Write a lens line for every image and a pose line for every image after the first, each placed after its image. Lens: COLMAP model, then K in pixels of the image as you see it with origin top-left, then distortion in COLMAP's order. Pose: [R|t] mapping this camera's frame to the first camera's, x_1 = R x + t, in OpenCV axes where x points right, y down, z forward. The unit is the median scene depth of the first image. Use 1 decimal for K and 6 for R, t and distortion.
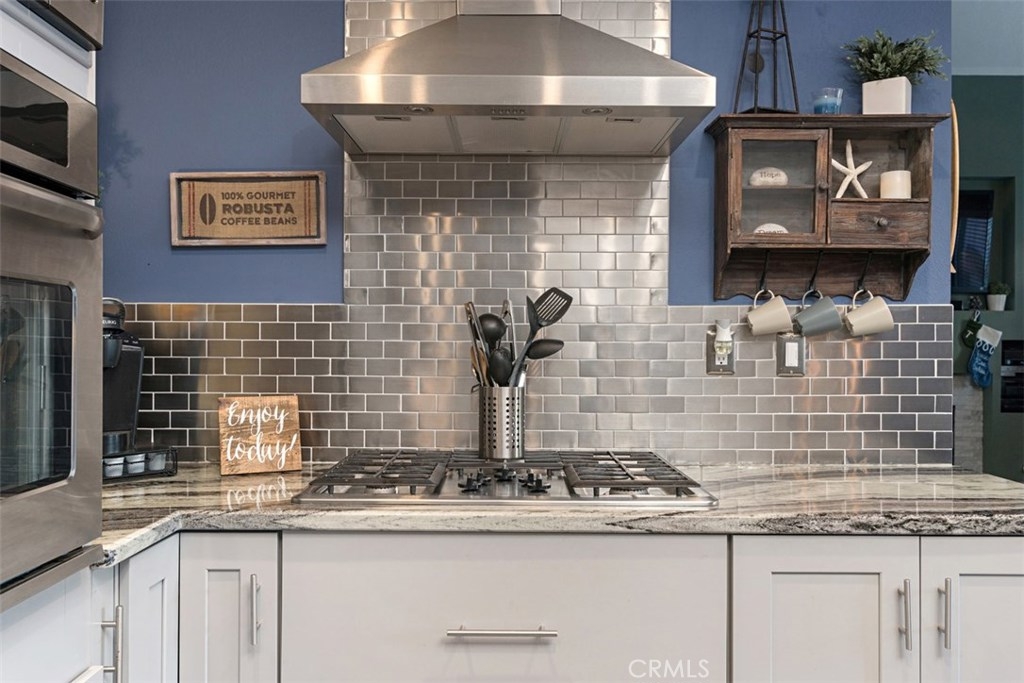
lens RADIAL K [[773.6, 0, 510.0], [0, 773.6, 348.4], [0, 0, 1]] dist [0.004957, 0.000258]
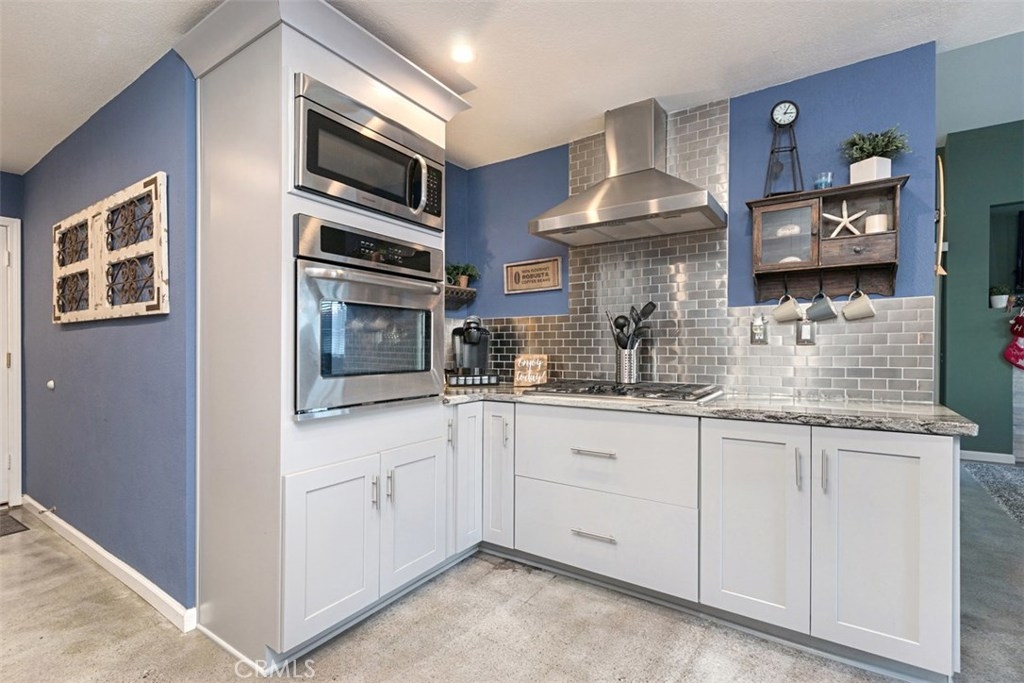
lens RADIAL K [[459.5, 0, 512.1], [0, 459.5, 347.2], [0, 0, 1]] dist [-0.004165, -0.000634]
pose [[0.834754, -0.008289, -0.550561, 0.393424], [0.007513, 0.999965, -0.003664, 0.041641], [0.550572, -0.001078, 0.834787, -0.206180]]
